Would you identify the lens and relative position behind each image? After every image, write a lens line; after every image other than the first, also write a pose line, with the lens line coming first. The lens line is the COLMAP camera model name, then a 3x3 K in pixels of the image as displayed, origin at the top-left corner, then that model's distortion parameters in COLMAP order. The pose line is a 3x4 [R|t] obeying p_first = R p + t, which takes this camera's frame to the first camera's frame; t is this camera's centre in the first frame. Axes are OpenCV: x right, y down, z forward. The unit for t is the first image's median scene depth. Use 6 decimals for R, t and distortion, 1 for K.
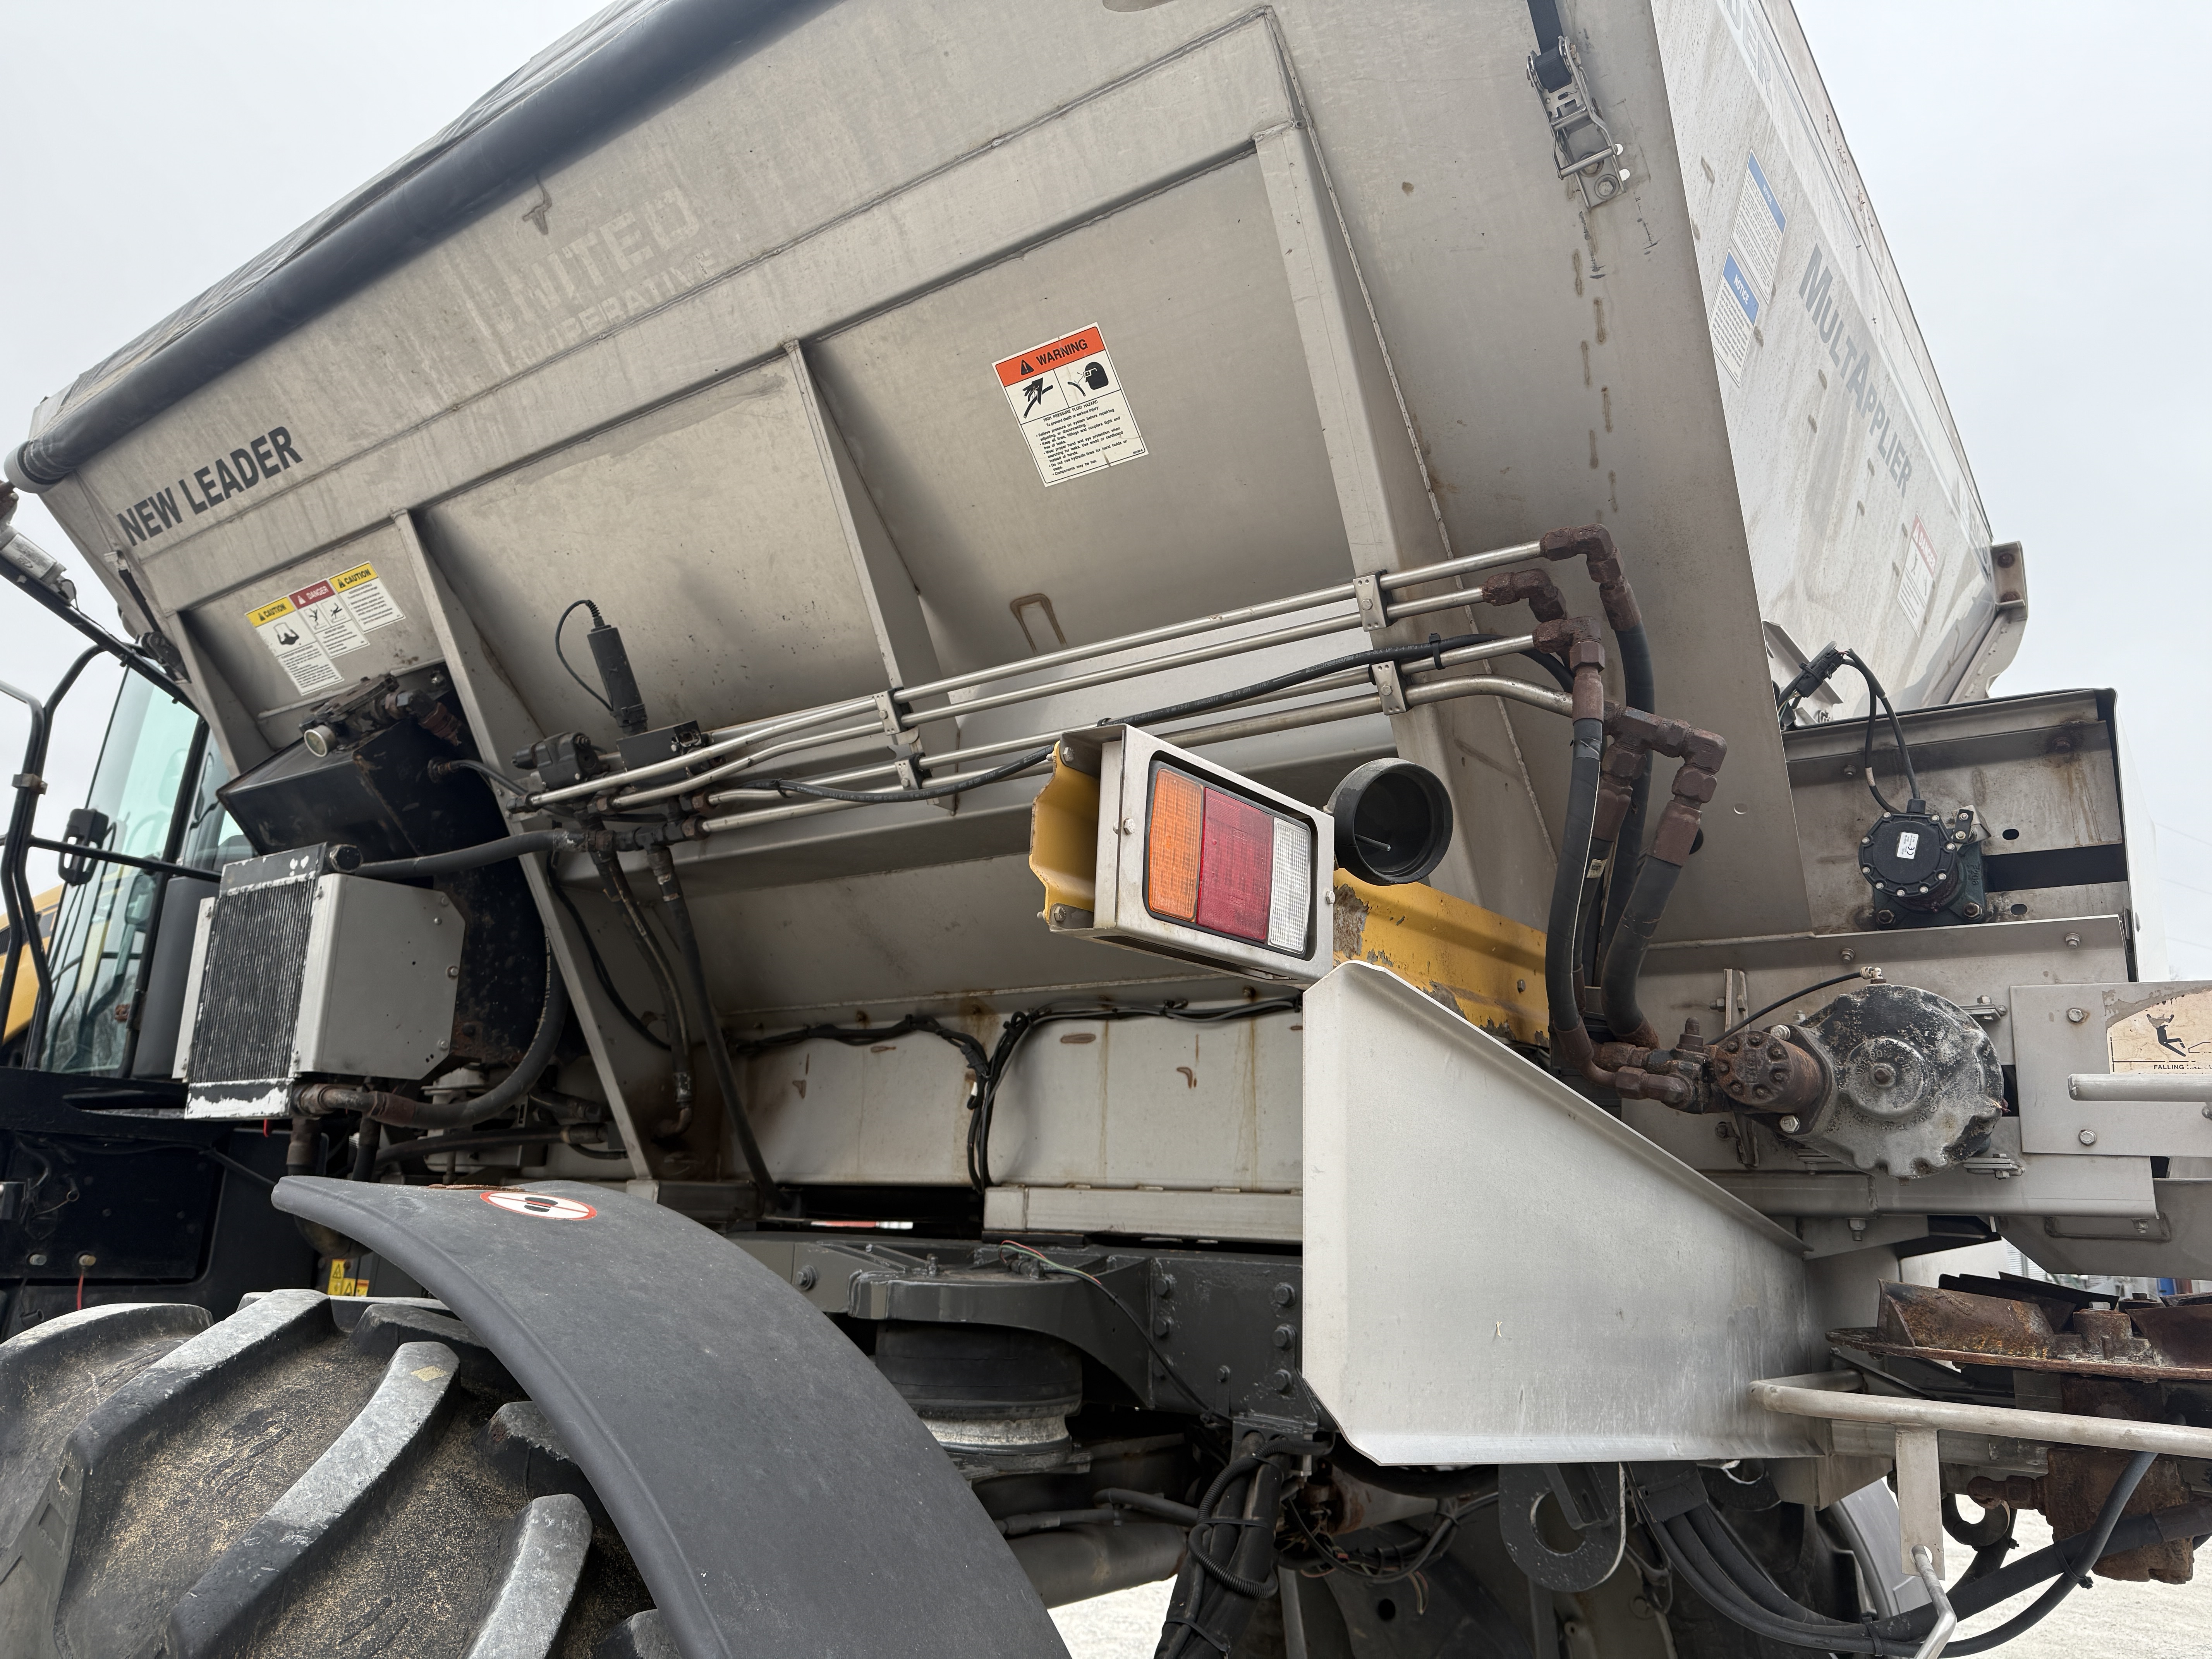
lens RADIAL K [[1532.0, 0, 1110.9], [0, 1532.0, 842.2], [0, 0, 1]] dist [0.128548, -0.187575]
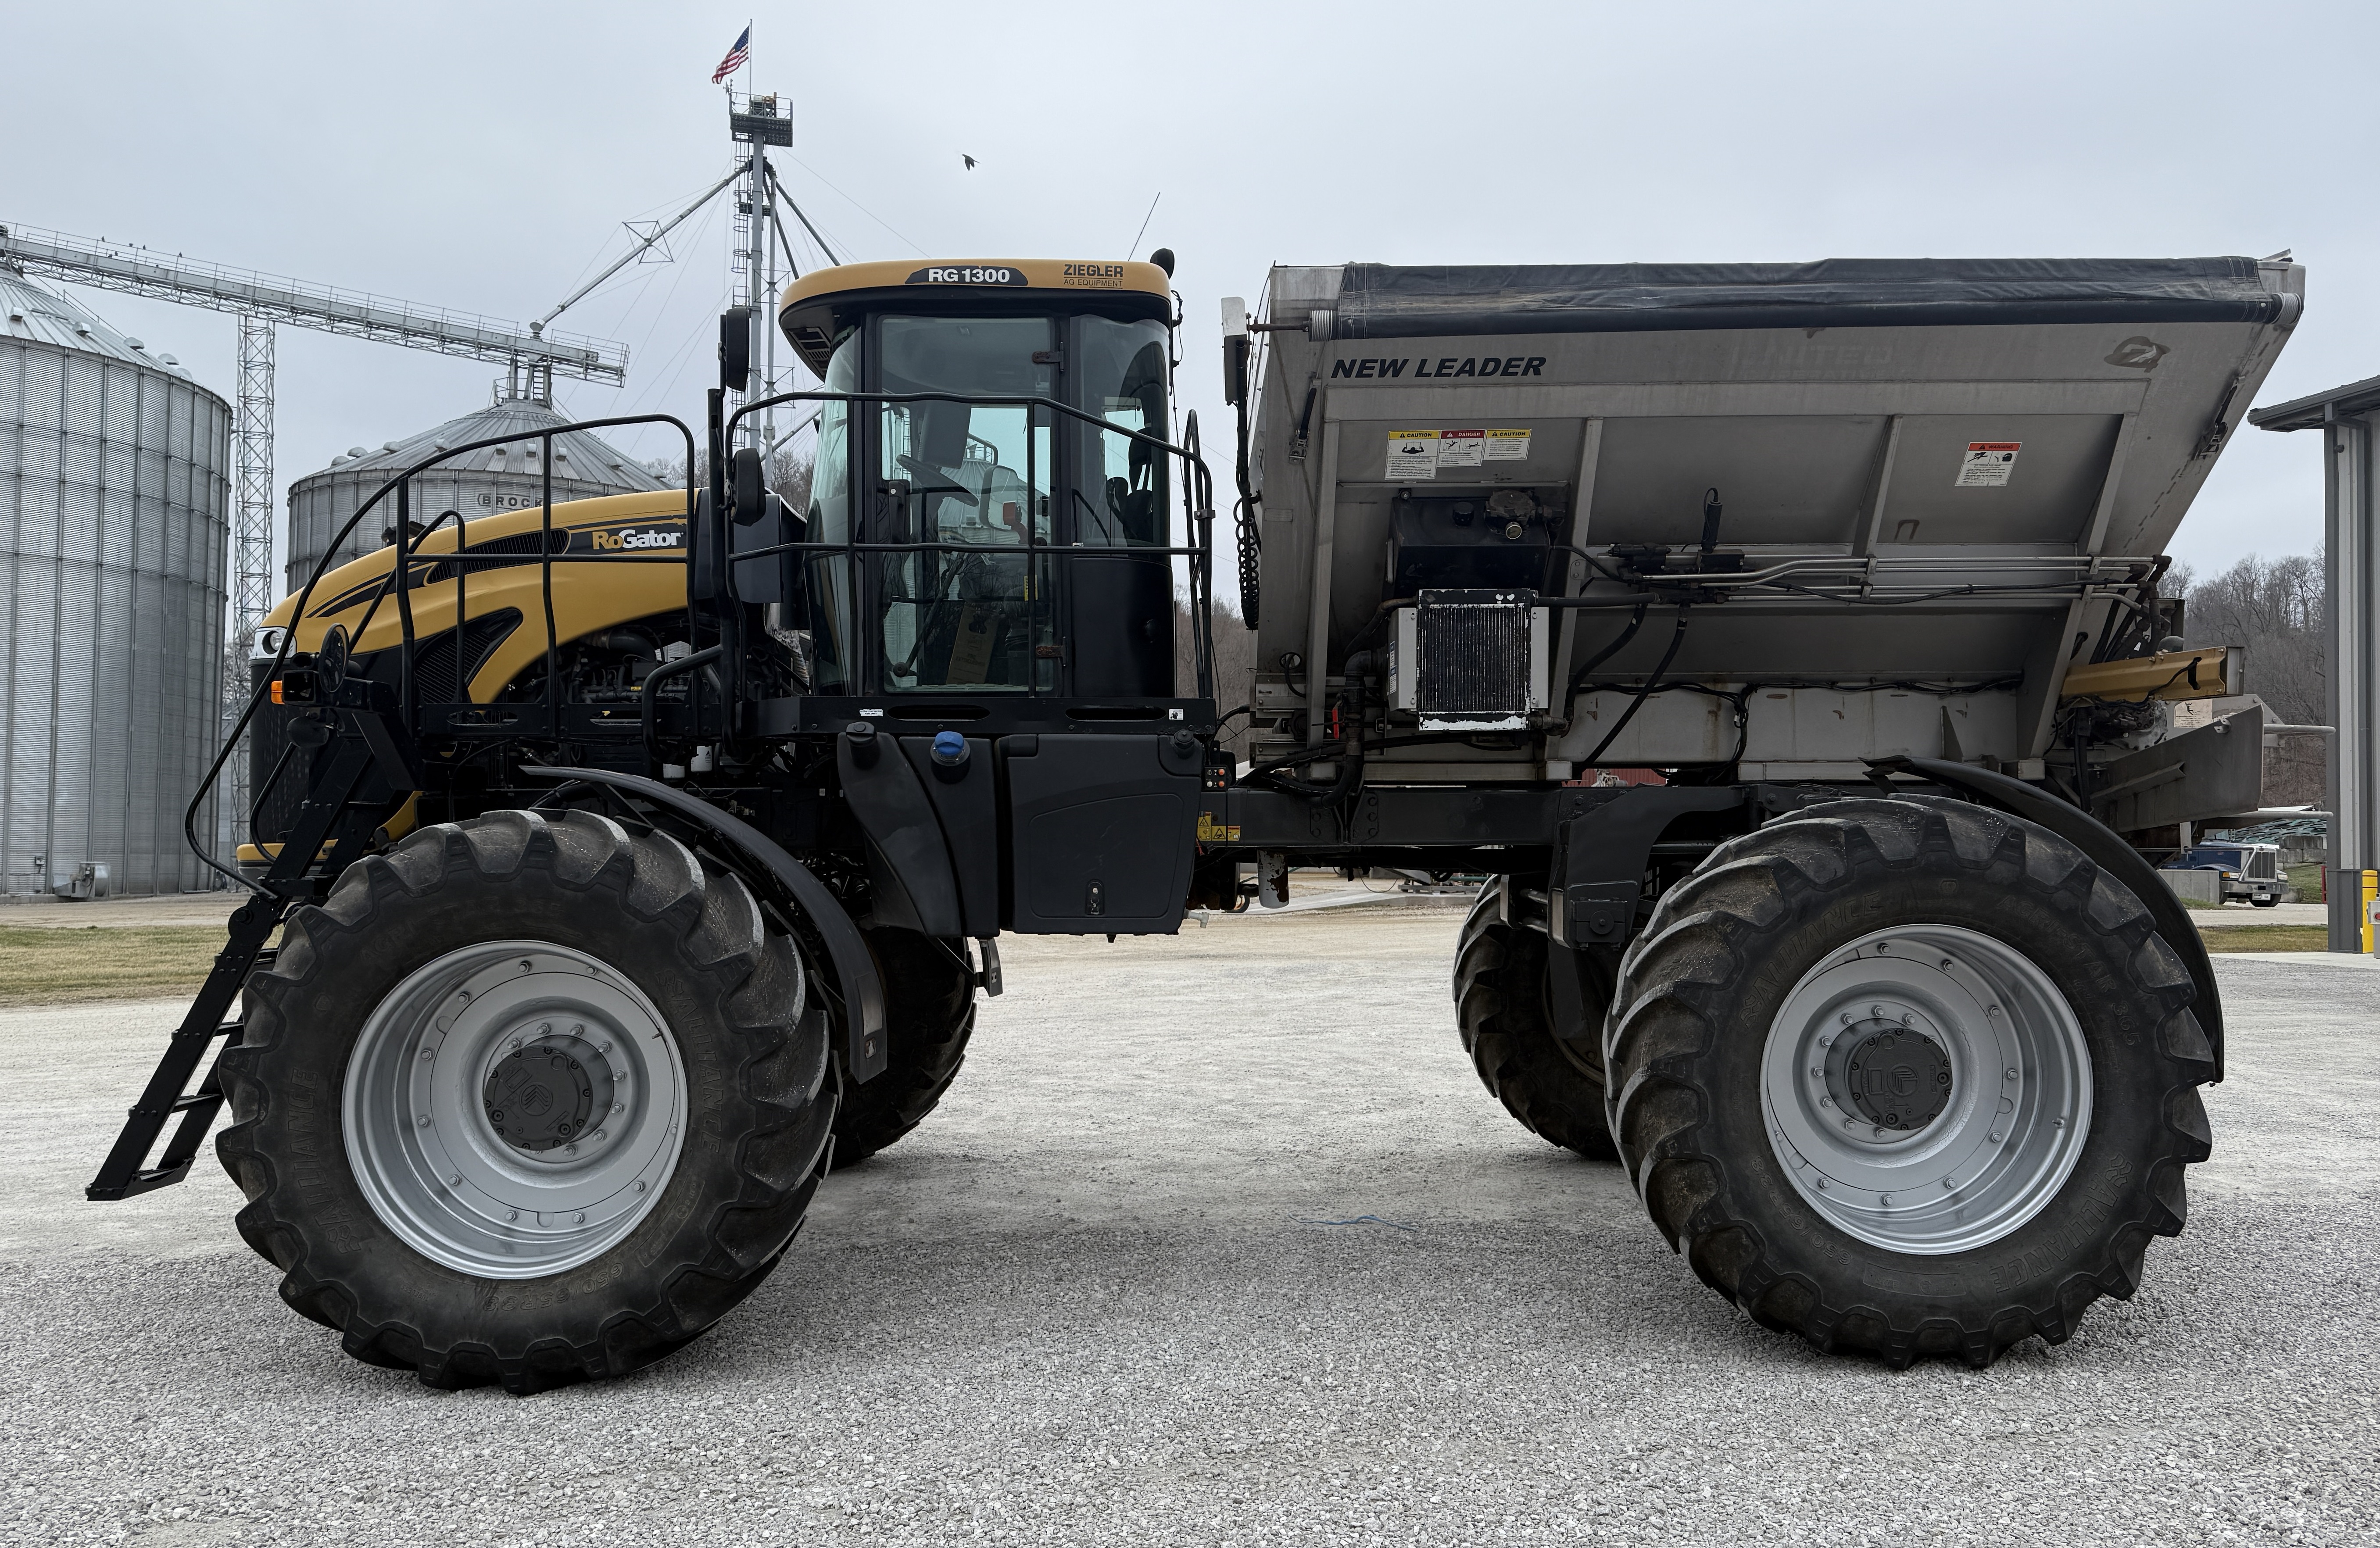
lens RADIAL K [[1782.0, 0, 1190.4], [0, 1782.0, 788.5], [0, 0, 1]] dist [0.182716, -0.371033]
pose [[0.793214, -0.024862, 0.608436, -2.309526], [-0.113955, 0.975454, 0.188422, -0.135607], [-0.598186, -0.218793, 0.770911, -0.525202]]
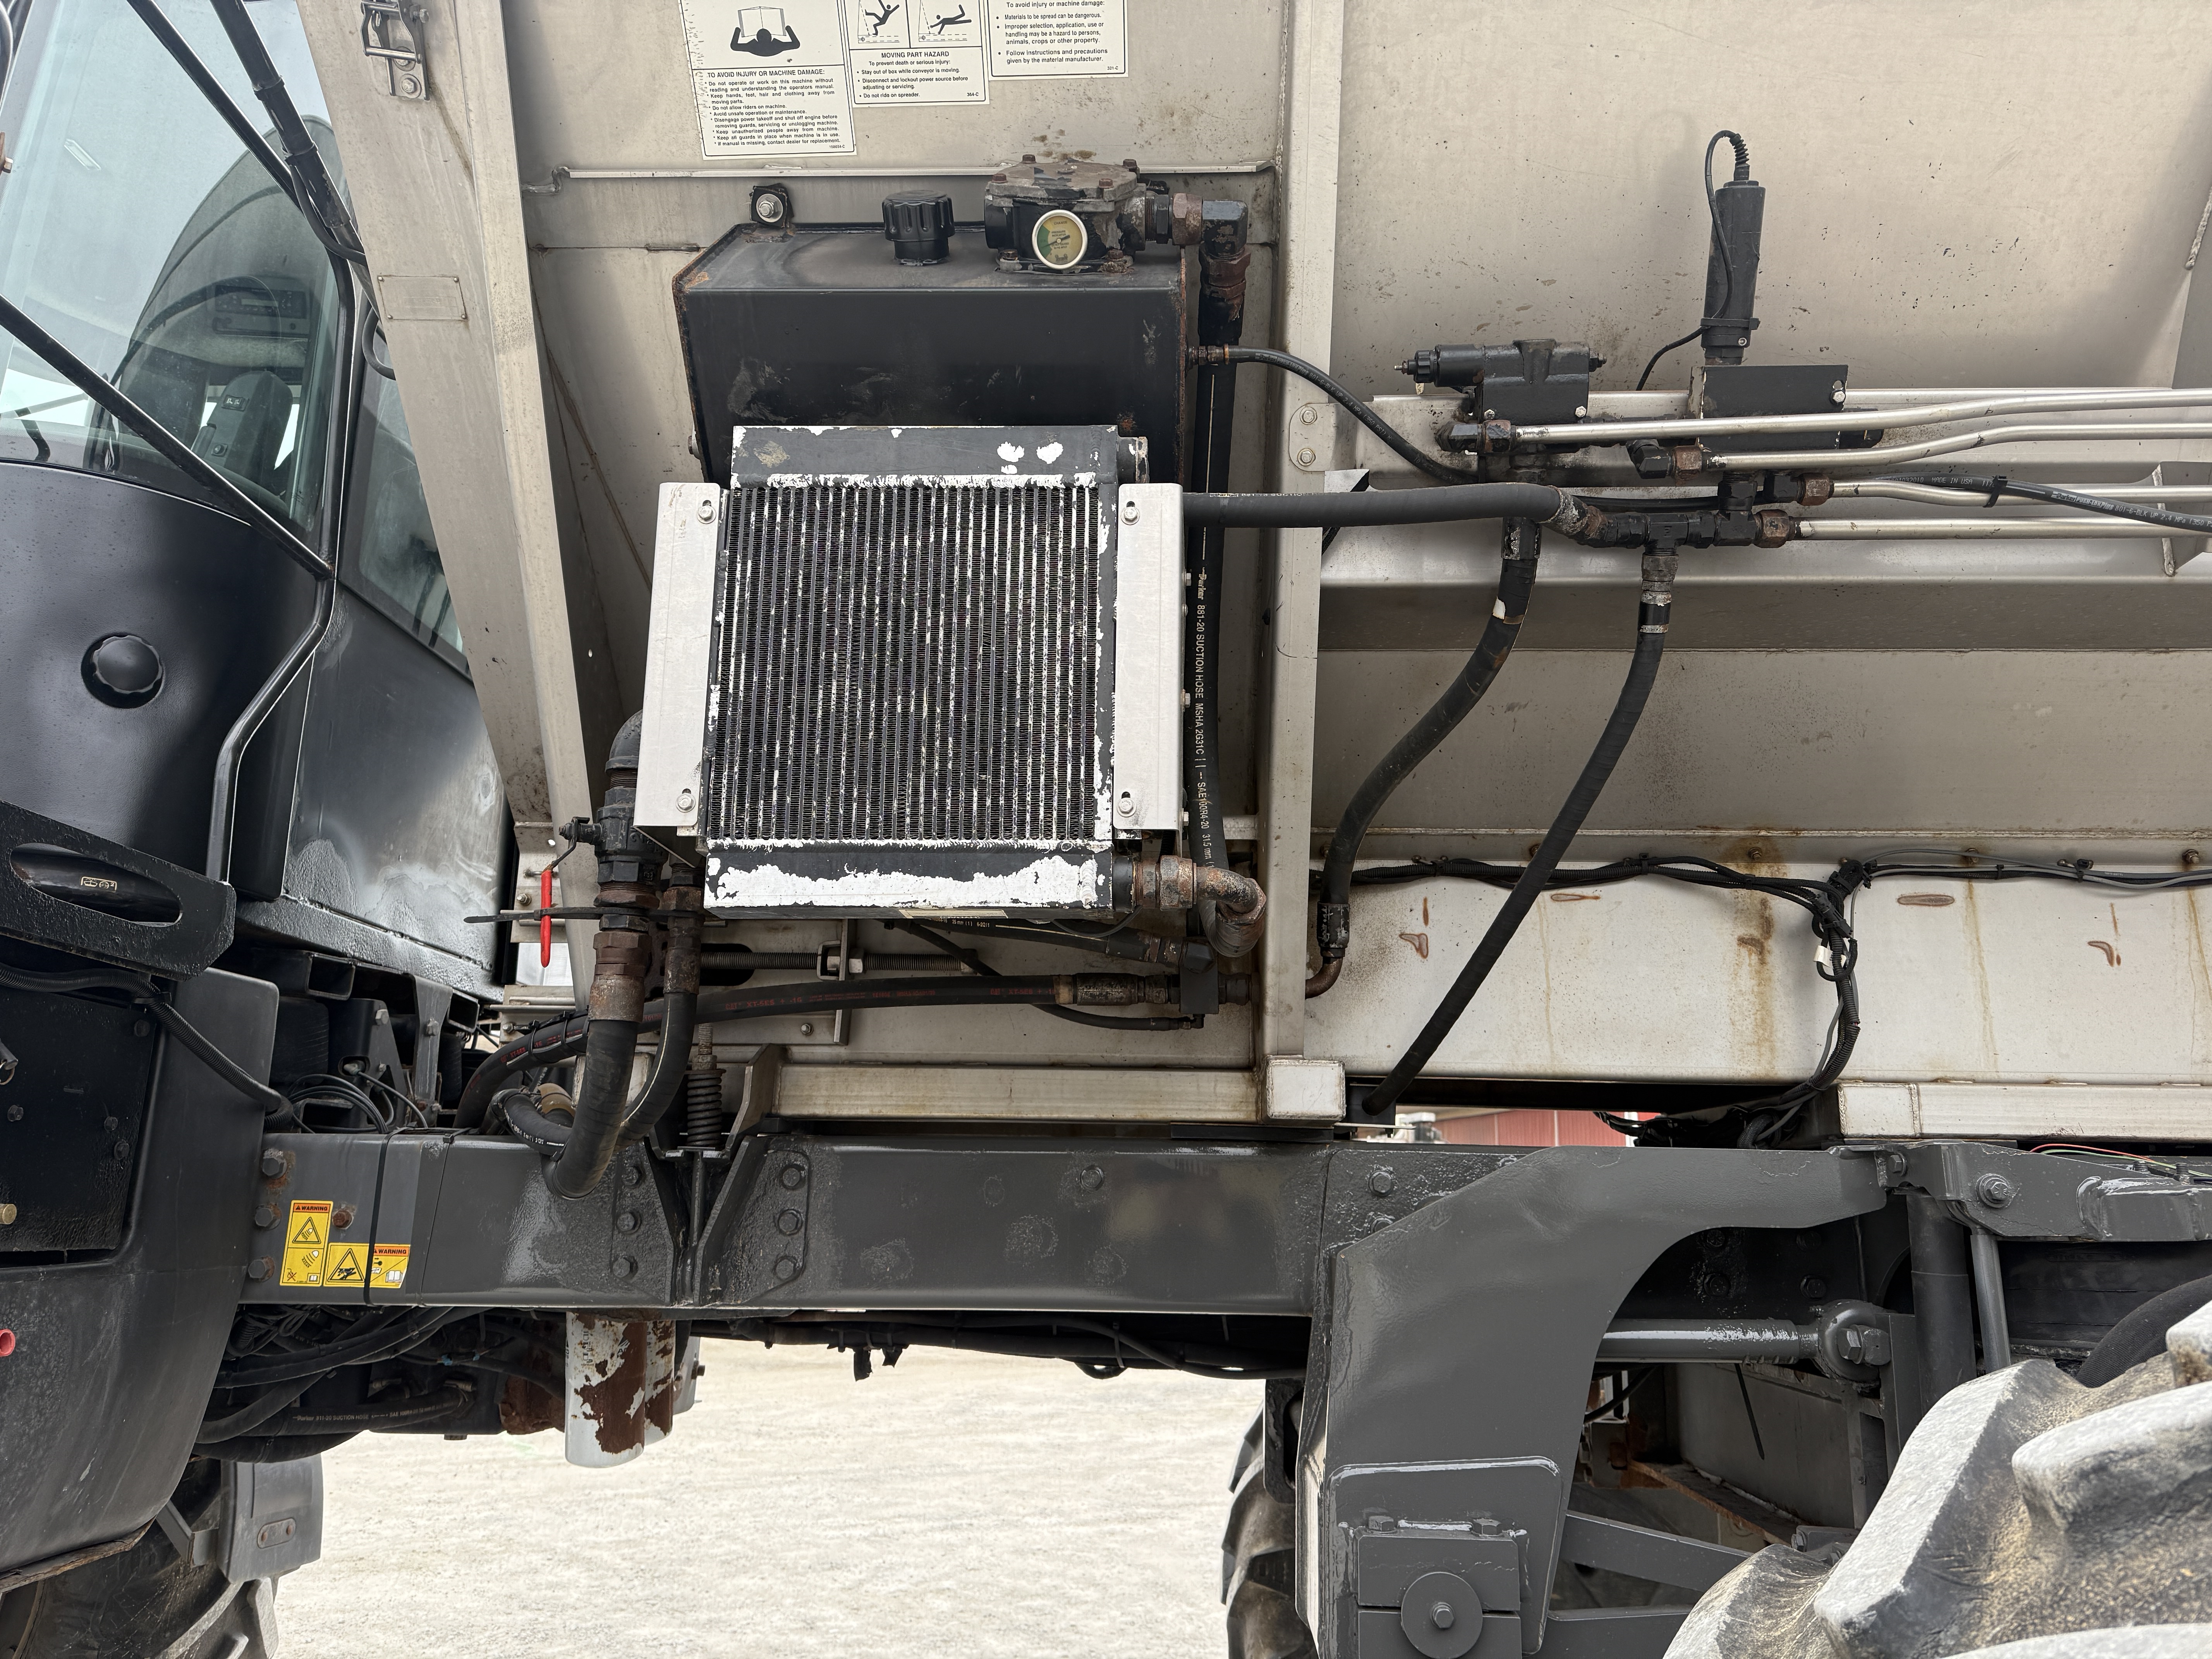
lens RADIAL K [[1532.0, 0, 1110.9], [0, 1532.0, 842.2], [0, 0, 1]] dist [0.128548, -0.187575]
pose [[0.827262, 0.105824, 0.551759, -0.839955], [-0.119586, 0.992762, -0.011108, 0.161806], [-0.548941, -0.056793, 0.833929, 0.574860]]
